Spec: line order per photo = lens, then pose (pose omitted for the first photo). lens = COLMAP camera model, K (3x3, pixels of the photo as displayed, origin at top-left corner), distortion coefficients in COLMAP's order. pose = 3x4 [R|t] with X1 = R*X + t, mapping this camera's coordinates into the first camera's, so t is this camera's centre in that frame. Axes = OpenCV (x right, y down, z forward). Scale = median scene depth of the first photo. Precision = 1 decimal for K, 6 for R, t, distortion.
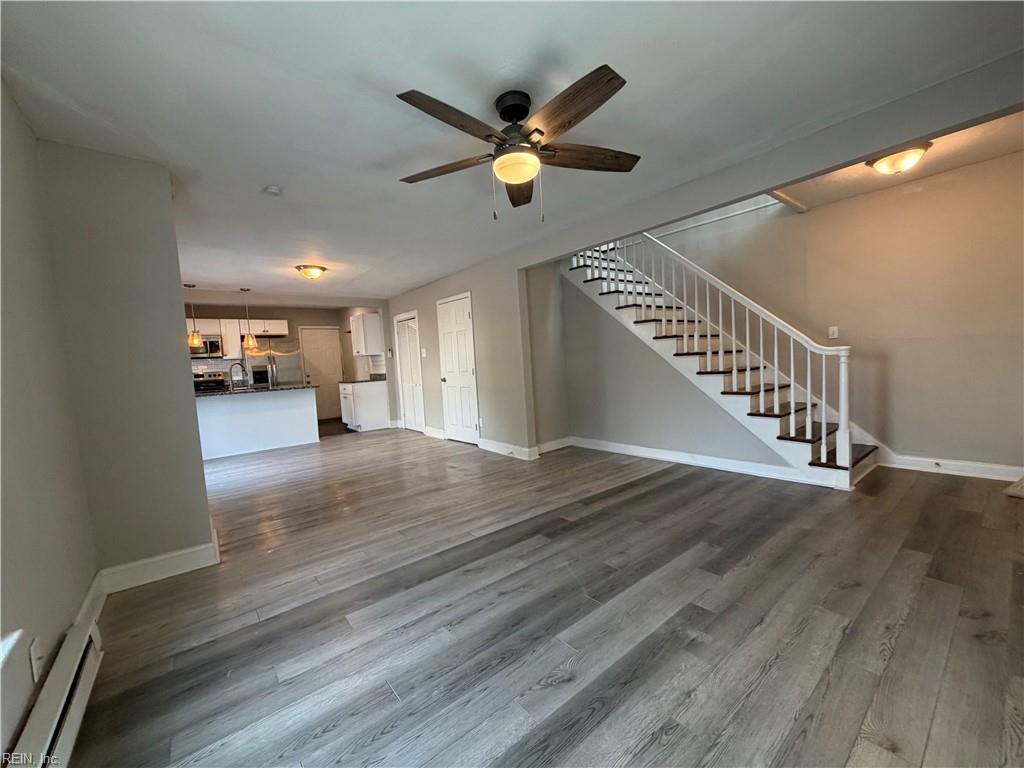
lens RADIAL K [[428.0, 0, 512.0], [0, 428.0, 384.0], [0, 0, 1]] dist [-0.000327, -0.000164]
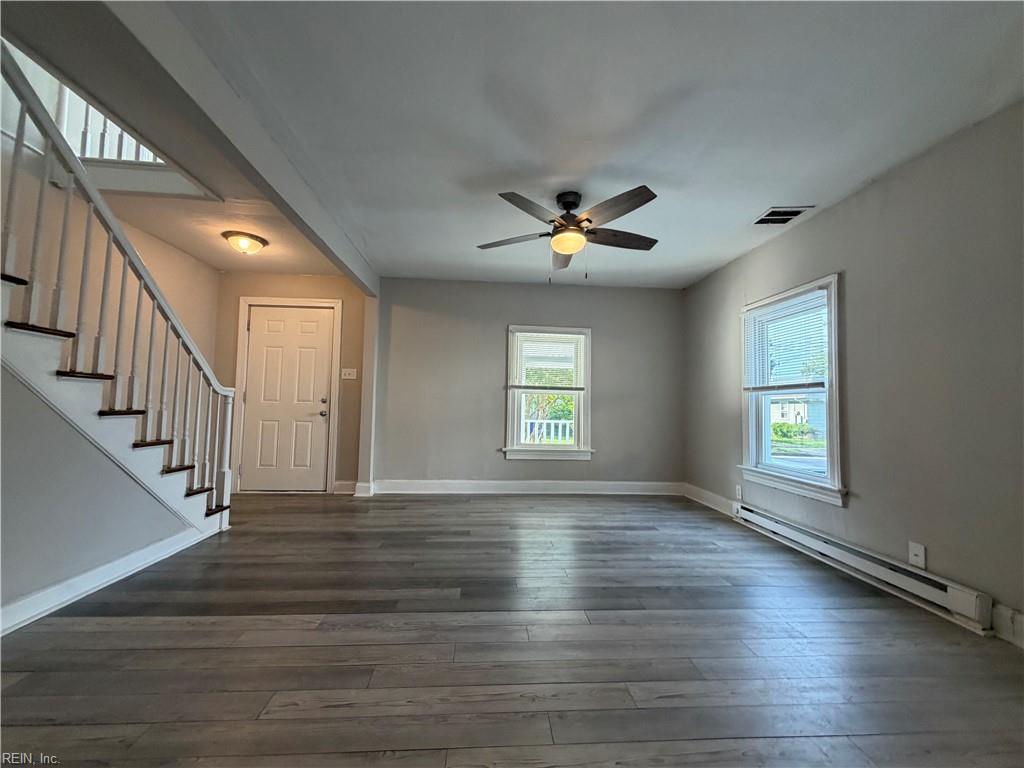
lens RADIAL K [[428.0, 0, 512.0], [0, 428.0, 384.0], [0, 0, 1]] dist [-0.000327, -0.000164]
pose [[-0.834642, 0.080537, 0.544874, -0.356550], [0.066088, 0.996749, -0.046094, -0.002748], [-0.546814, -0.002462, -0.837250, 1.470996]]
